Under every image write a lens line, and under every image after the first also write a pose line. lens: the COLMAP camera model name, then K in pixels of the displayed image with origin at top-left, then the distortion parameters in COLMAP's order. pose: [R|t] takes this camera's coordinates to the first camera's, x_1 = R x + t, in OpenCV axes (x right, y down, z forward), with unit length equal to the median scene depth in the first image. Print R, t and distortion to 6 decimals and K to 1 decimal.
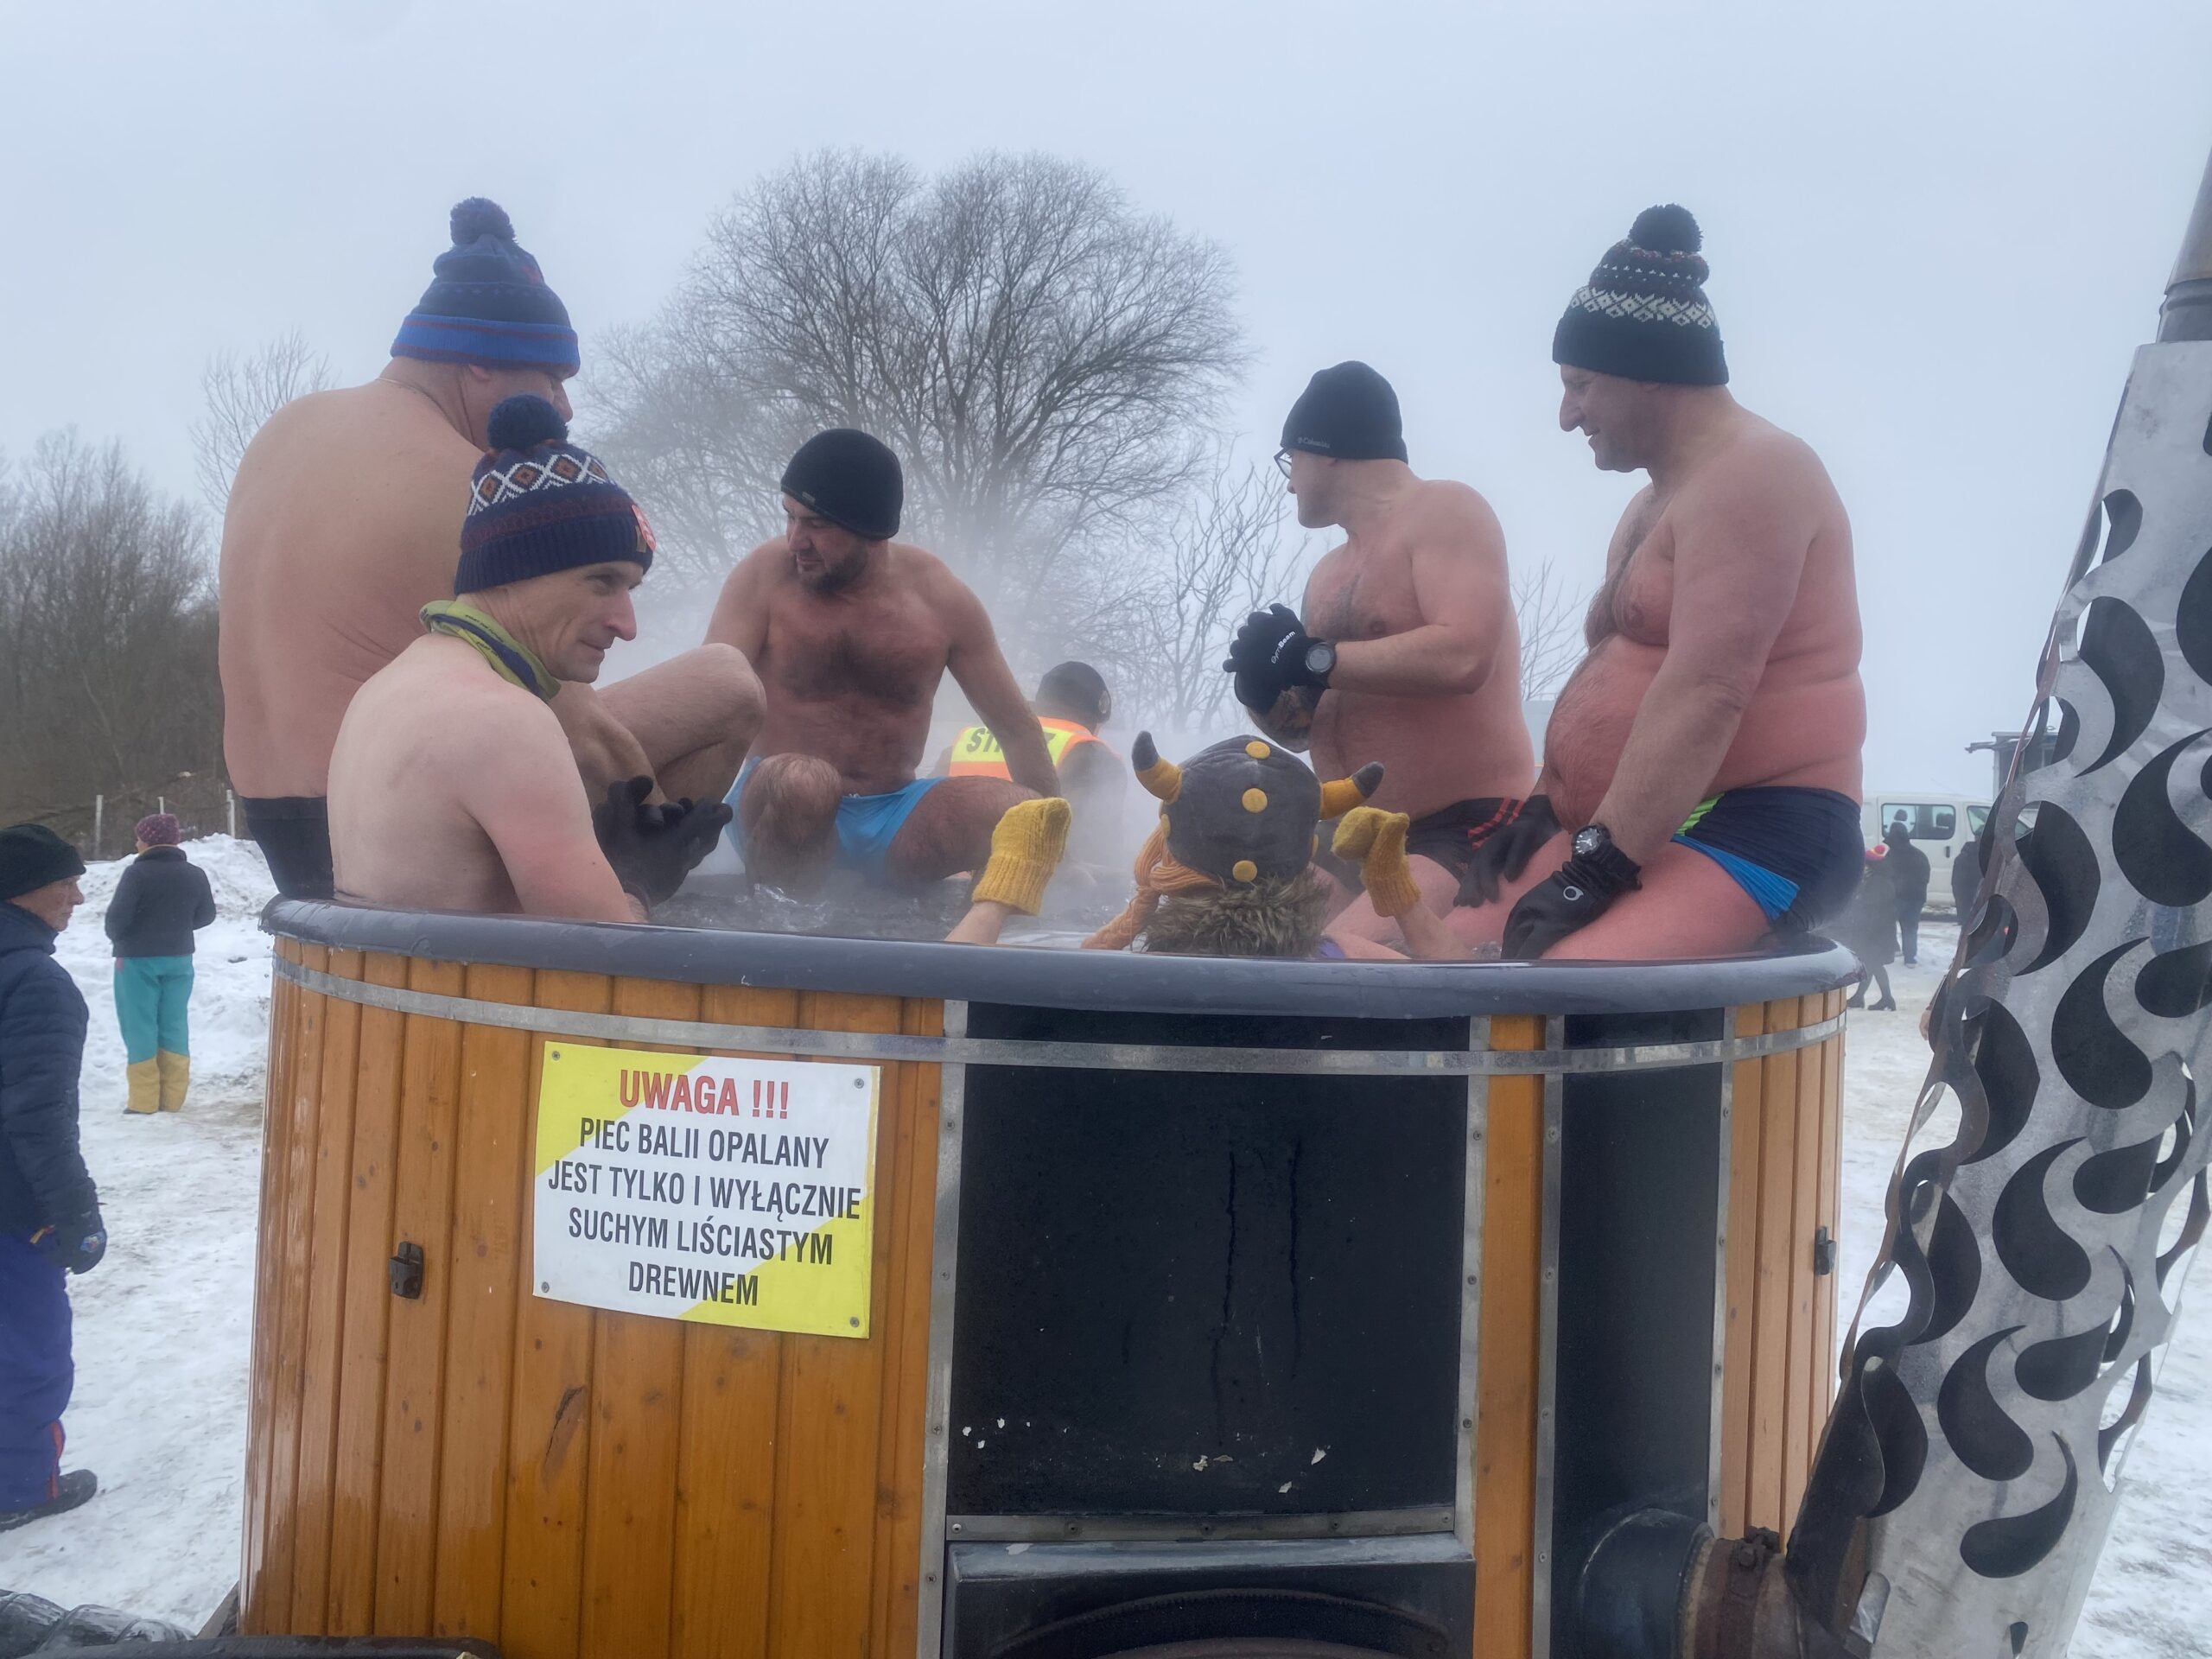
lens RADIAL K [[1709.4, 0, 1019.9], [0, 1709.4, 832.8], [0, 0, 1]] dist [0.083648, -0.245764]
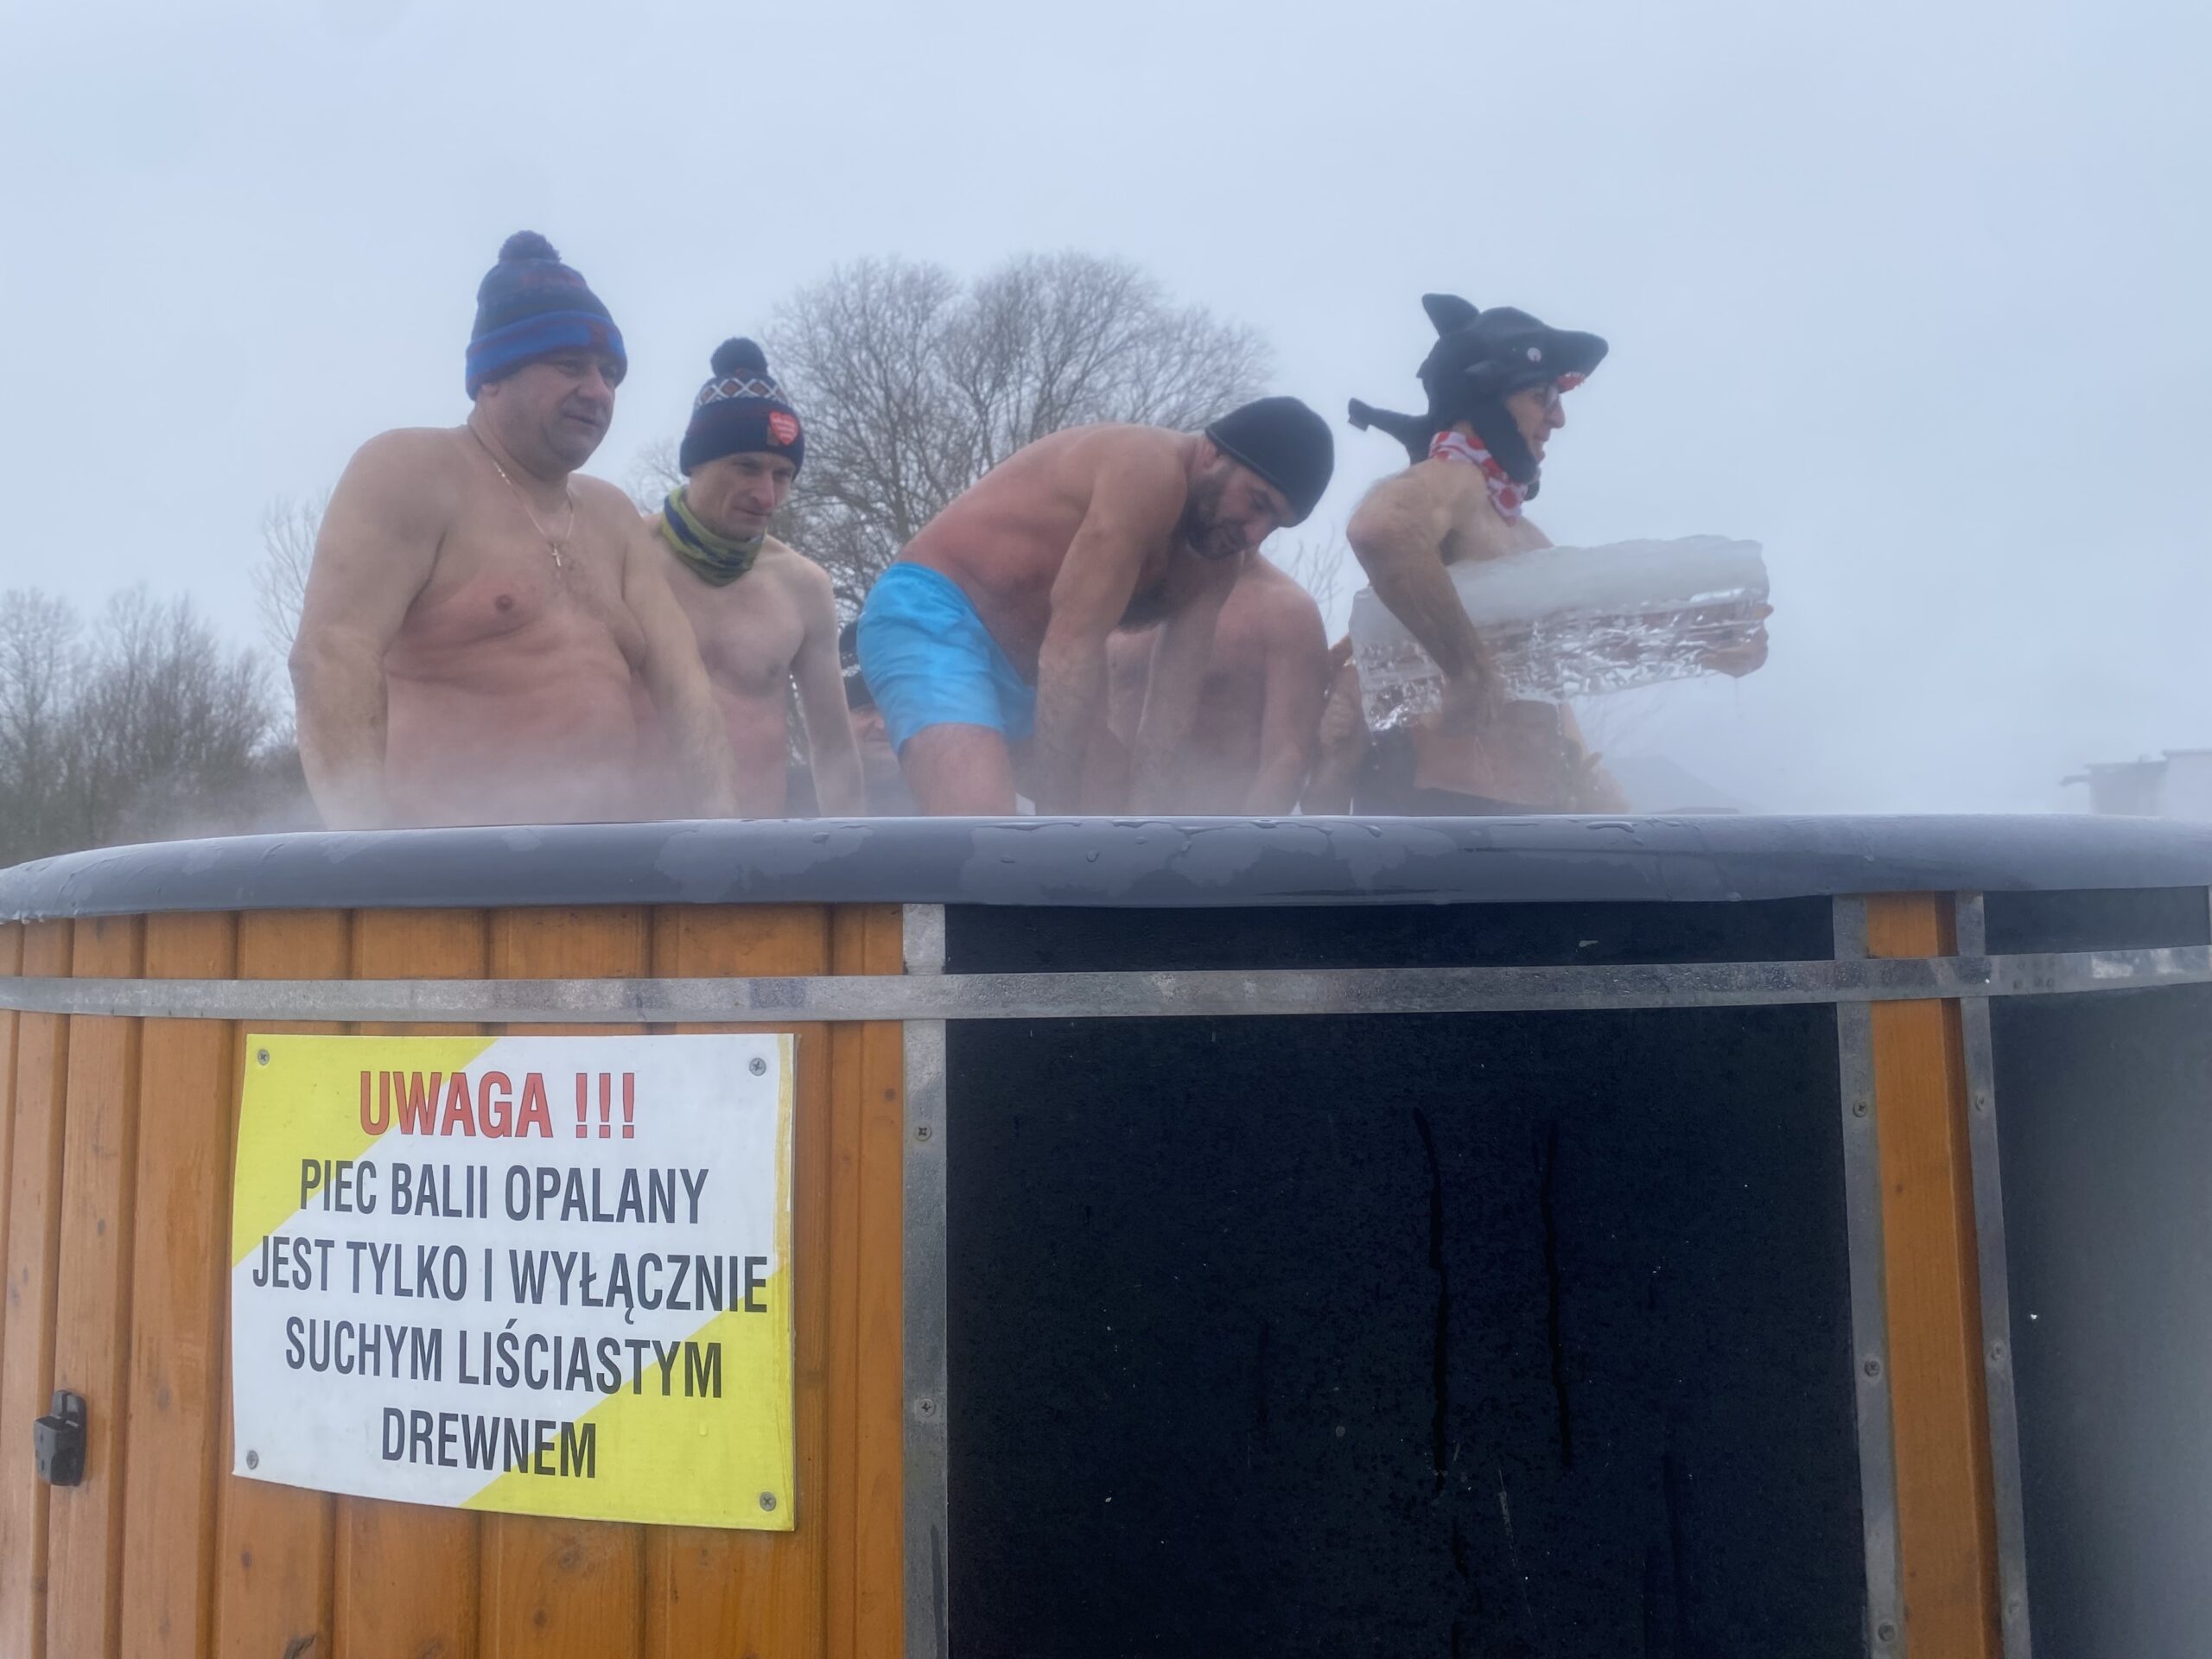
lens RADIAL K [[1696.2, 0, 1093.9], [0, 1696.2, 820.4], [0, 0, 1]] dist [0.000814, 0.004307]
pose [[0.998910, -0.046182, 0.006829, 0.015050], [0.046543, 0.996541, -0.068845, 0.105114], [-0.003626, 0.069088, 0.997604, 0.424668]]
